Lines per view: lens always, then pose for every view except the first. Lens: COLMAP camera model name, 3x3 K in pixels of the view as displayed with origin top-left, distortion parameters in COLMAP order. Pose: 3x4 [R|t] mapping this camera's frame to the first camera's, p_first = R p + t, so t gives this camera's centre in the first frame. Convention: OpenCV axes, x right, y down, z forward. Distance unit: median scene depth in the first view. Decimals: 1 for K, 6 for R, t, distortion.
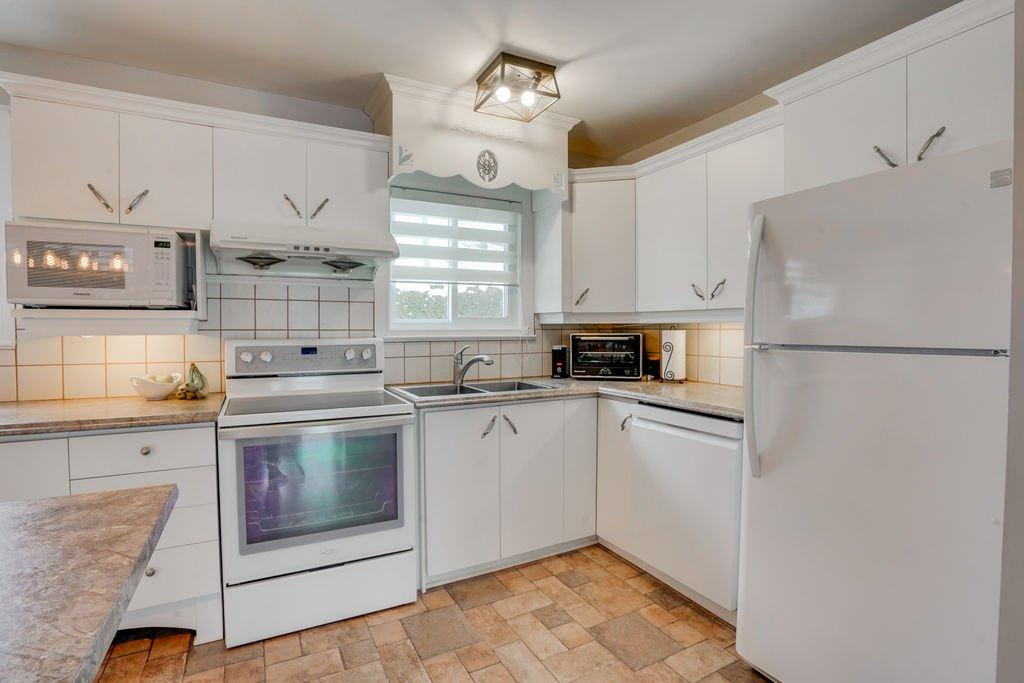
lens RADIAL K [[509.2, 0, 519.3], [0, 509.2, 337.0], [0, 0, 1]] dist [-0.001827, -0.000231]
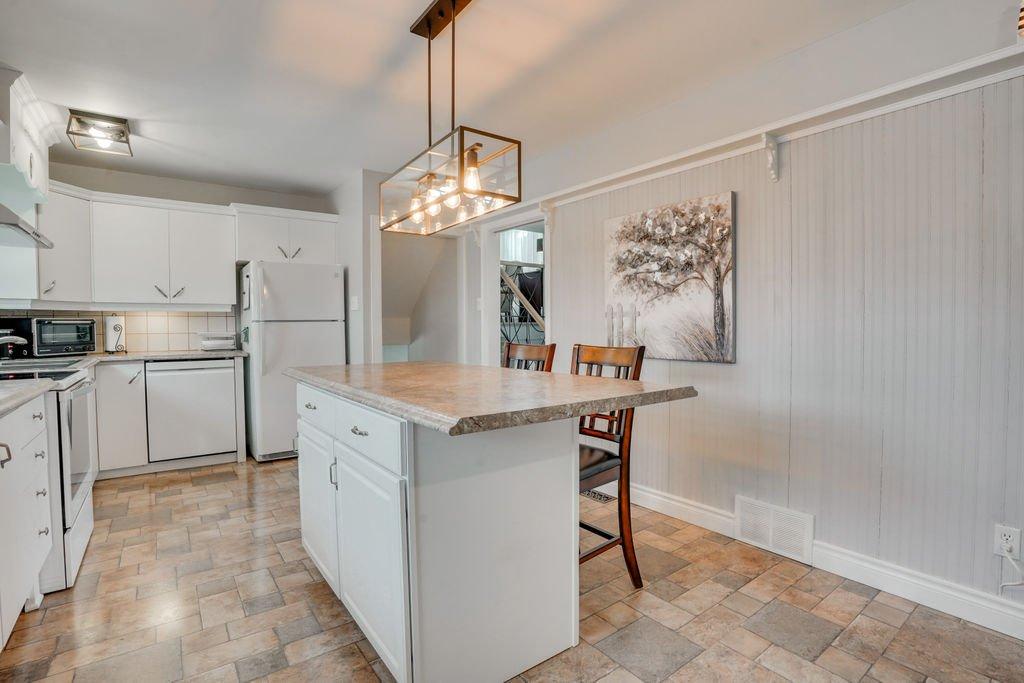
lens RADIAL K [[509.2, 0, 519.3], [0, 509.2, 337.0], [0, 0, 1]] dist [-0.001827, -0.000231]
pose [[-0.143899, -0.027094, 0.989221, -1.256511], [0.019927, 0.999343, 0.030270, 0.023994], [-0.989392, 0.024068, -0.143265, 0.097083]]
